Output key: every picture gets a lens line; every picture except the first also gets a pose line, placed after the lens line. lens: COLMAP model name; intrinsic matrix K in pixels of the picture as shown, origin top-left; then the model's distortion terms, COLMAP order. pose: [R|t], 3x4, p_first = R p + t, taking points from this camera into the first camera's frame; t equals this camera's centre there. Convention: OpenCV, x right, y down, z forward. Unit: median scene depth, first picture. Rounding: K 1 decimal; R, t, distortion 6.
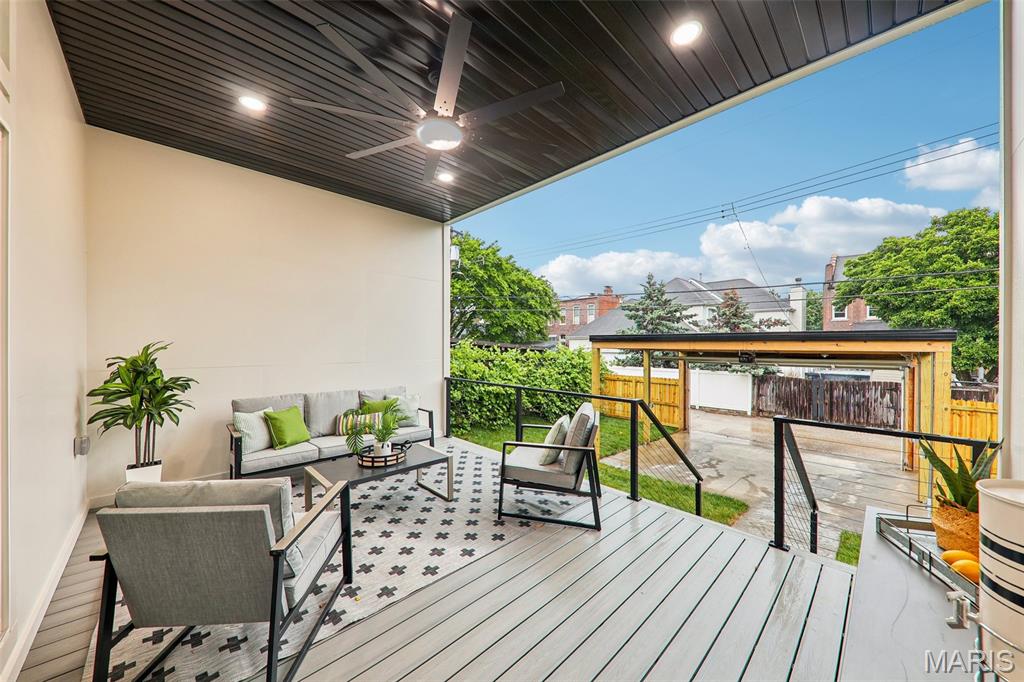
lens RADIAL K [[360.0, 0, 514.8], [0, 360.0, 343.1], [0, 0, 1]] dist [0.023111, -0.000252]
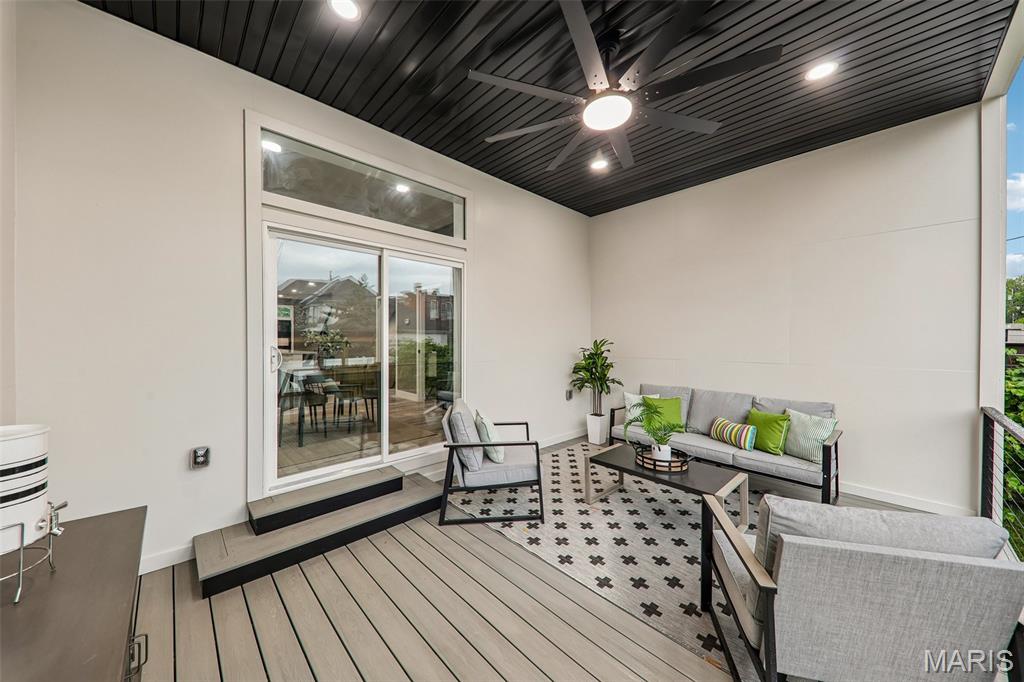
lens RADIAL K [[360.0, 0, 516.7], [0, 360.0, 342.2], [0, 0, 1]] dist [0.023111, -0.000252]
pose [[-0.010829, 0.001373, -0.999940, 0.724383], [-0.000512, 0.999999, 0.001378, 0.005586], [0.999941, 0.000527, -0.010828, 0.788915]]
